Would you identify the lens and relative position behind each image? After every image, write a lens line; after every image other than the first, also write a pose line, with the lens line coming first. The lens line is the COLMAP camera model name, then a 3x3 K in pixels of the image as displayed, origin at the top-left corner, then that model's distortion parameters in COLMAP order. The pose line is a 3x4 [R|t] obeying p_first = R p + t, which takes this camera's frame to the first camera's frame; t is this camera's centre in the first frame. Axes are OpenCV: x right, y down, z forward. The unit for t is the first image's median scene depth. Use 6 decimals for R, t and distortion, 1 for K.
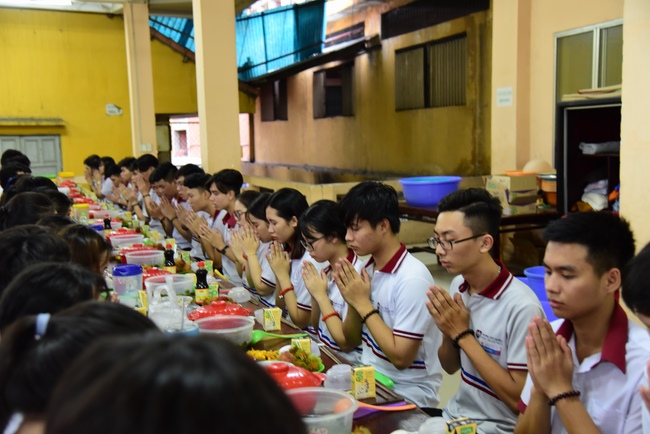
lens RADIAL K [[808.1, 0, 327.3], [0, 808.1, 216.8], [0, 0, 1]] dist [0.099396, 0.000000]
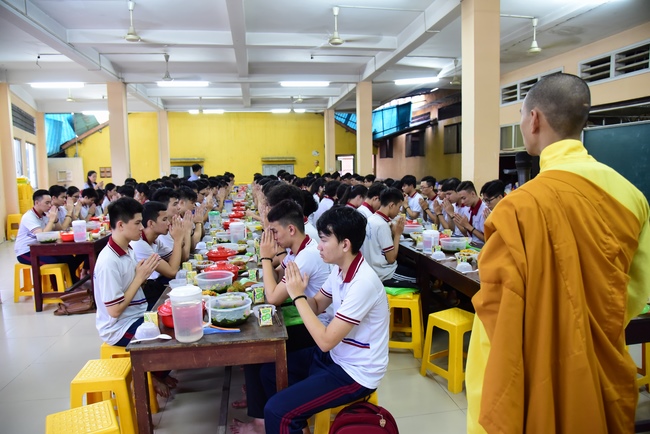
lens RADIAL K [[445.9, 0, 325.2], [0, 445.9, 219.3], [0, 0, 1]] dist [-0.083244, 0.044230]
pose [[0.979949, 0.032895, -0.196517, 0.013160], [-0.028736, 0.999299, 0.023982, 0.020164], [0.197168, -0.017854, 0.980207, -0.193252]]
